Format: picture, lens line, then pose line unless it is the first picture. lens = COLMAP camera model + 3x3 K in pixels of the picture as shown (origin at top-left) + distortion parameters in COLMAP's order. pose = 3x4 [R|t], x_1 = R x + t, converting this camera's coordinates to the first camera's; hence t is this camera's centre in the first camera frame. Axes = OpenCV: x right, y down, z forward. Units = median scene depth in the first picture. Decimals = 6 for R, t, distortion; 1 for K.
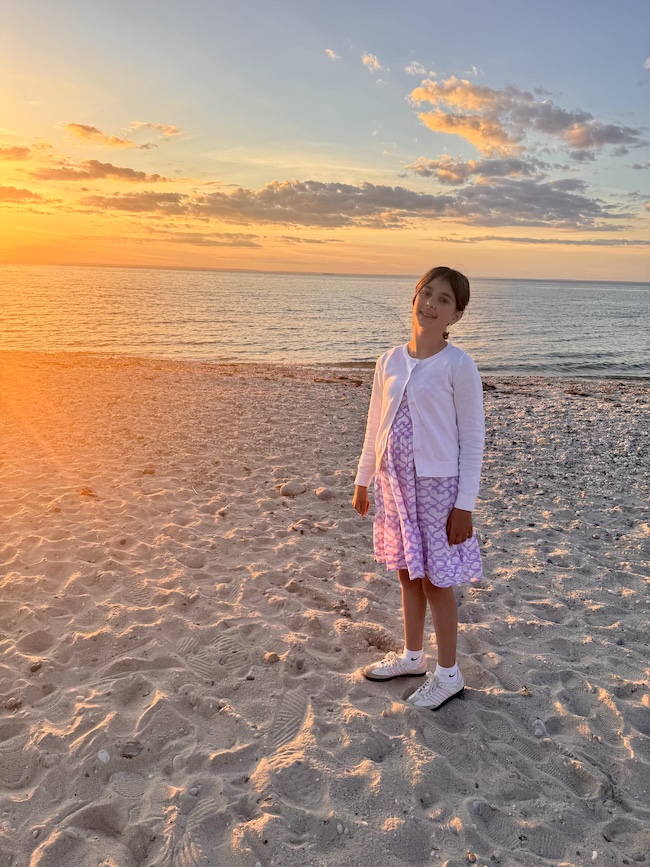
lens RADIAL K [[604.9, 0, 323.0], [0, 604.9, 455.7], [0, 0, 1]] dist [0.052459, -0.075889]
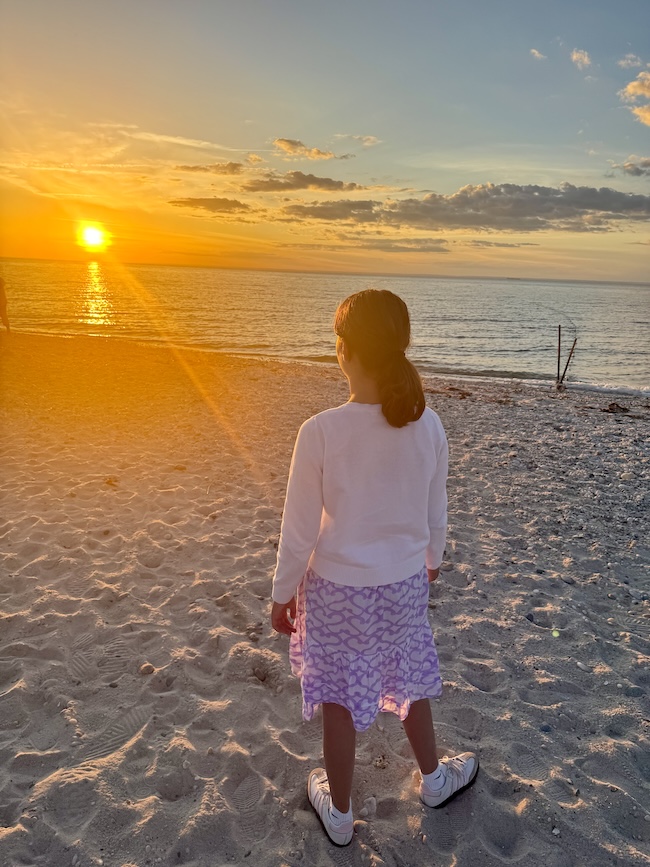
lens RADIAL K [[604.9, 0, 323.0], [0, 604.9, 455.7], [0, 0, 1]] dist [0.052459, -0.075889]
pose [[0.957462, 0.089758, -0.274243, 0.248155], [-0.092003, 0.995748, 0.004696, -0.023940], [0.273498, 0.020735, 0.961649, 0.072773]]
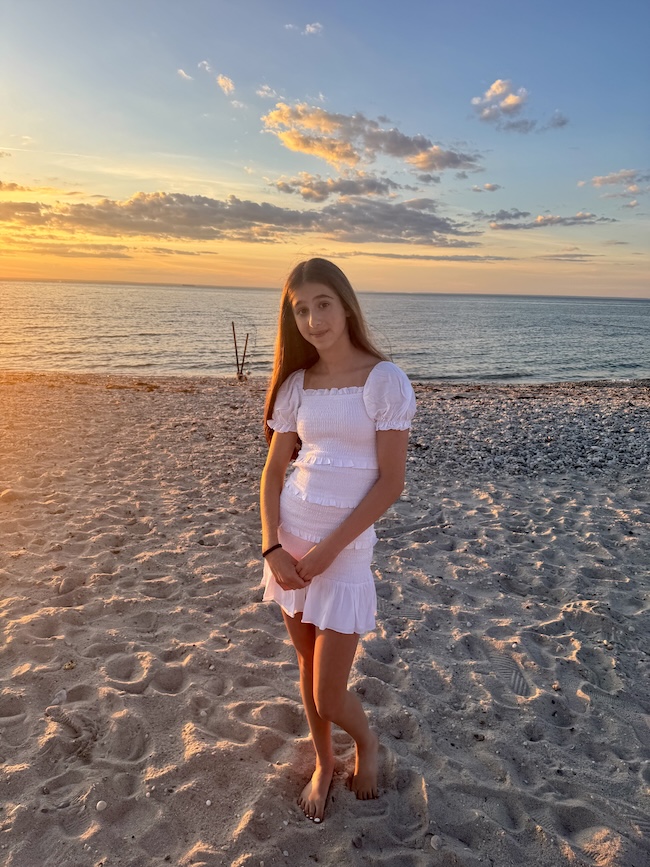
lens RADIAL K [[603.1, 0, 325.0], [0, 603.1, 433.5], [0, 0, 1]] dist [0.087169, -0.125265]
pose [[0.980864, -0.047376, 0.188840, 0.317016], [0.057346, 0.997215, -0.047682, 0.039998], [-0.186055, 0.057599, 0.980850, -0.057954]]
